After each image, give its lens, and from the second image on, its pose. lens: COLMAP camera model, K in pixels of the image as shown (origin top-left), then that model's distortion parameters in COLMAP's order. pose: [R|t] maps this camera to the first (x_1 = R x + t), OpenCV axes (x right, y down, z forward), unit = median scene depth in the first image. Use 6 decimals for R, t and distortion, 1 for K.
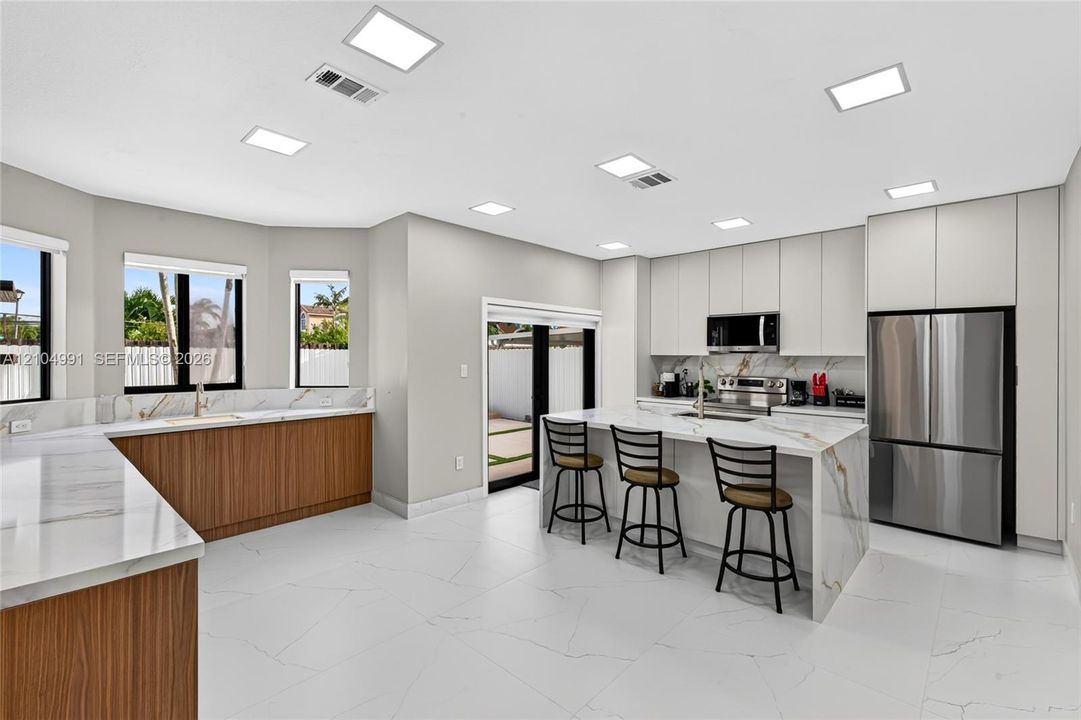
lens RADIAL K [[469.8, 0, 541.5], [0, 469.8, 357.1], [0, 0, 1]] dist [0.002524, 0.000171]
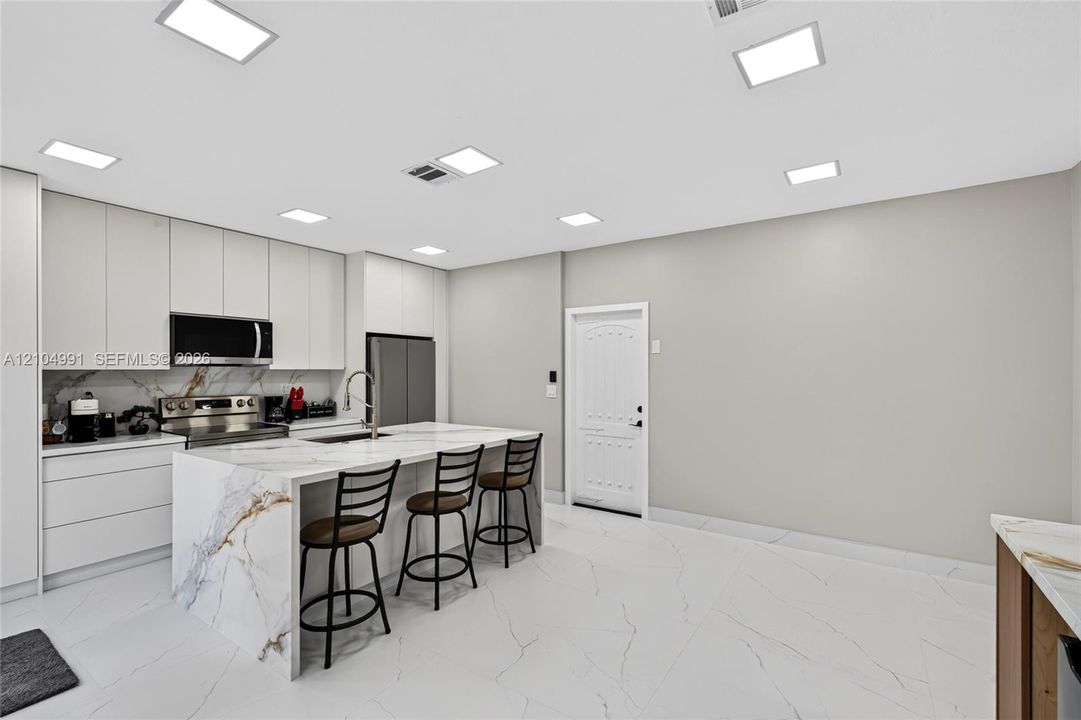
lens RADIAL K [[482.4, 0, 540.4], [0, 482.4, 373.6], [0, 0, 1]] dist [0.015000, 0.000087]
pose [[-0.142555, -0.014064, 0.989687, -0.481939], [0.004666, 0.999878, 0.014881, -0.006136], [-0.989776, 0.006739, -0.142472, 0.623418]]
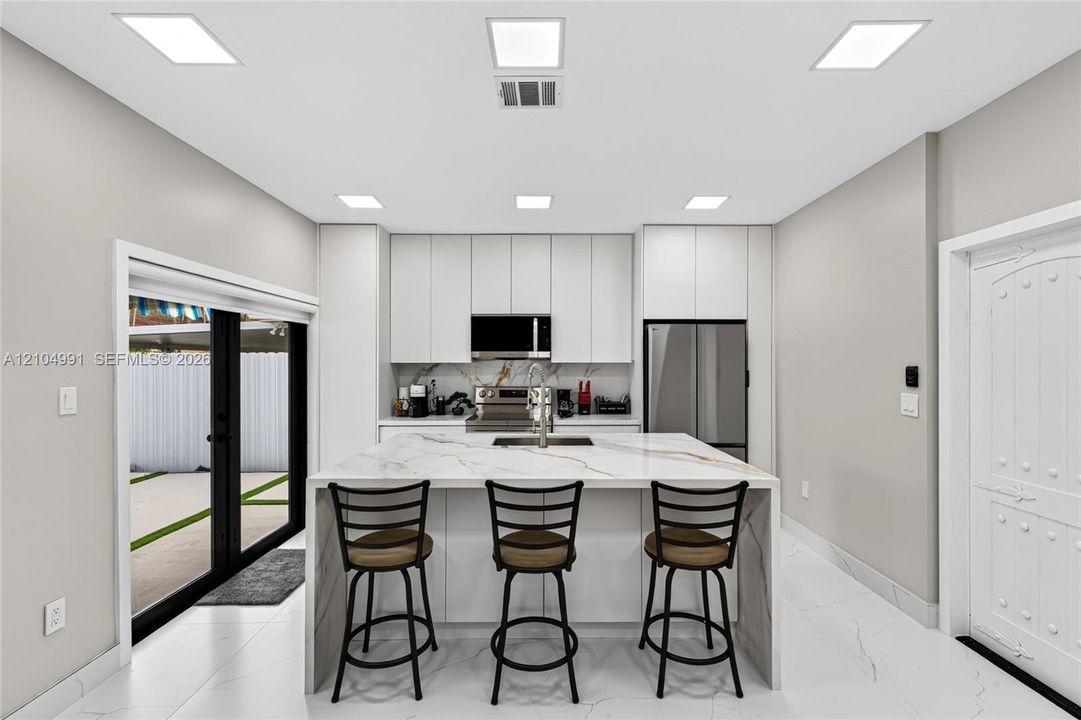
lens RADIAL K [[478.1, 0, 542.6], [0, 478.1, 364.6], [0, 0, 1]] dist [0.013273, -0.000080]
pose [[0.727302, -0.007055, 0.686282, -0.140620], [0.006387, 0.999973, 0.003511, -0.002741], [-0.686288, 0.001830, 0.727327, 0.340087]]
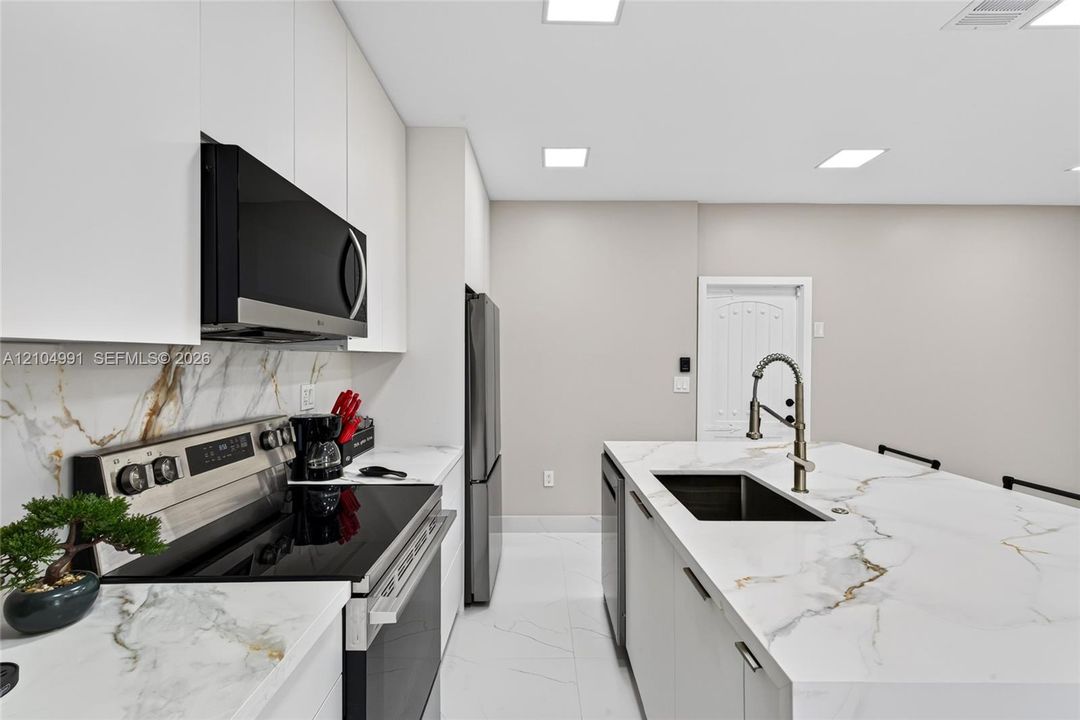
lens RADIAL K [[473.9, 0, 540.0], [0, 473.9, 360.0], [0, 0, 1]] dist [0.012181, -0.000127]
pose [[-0.688964, -0.009753, 0.724730, 0.140141], [-0.002463, 0.999935, 0.011115, -0.000129], [-0.724792, 0.005873, -0.688943, 1.149450]]
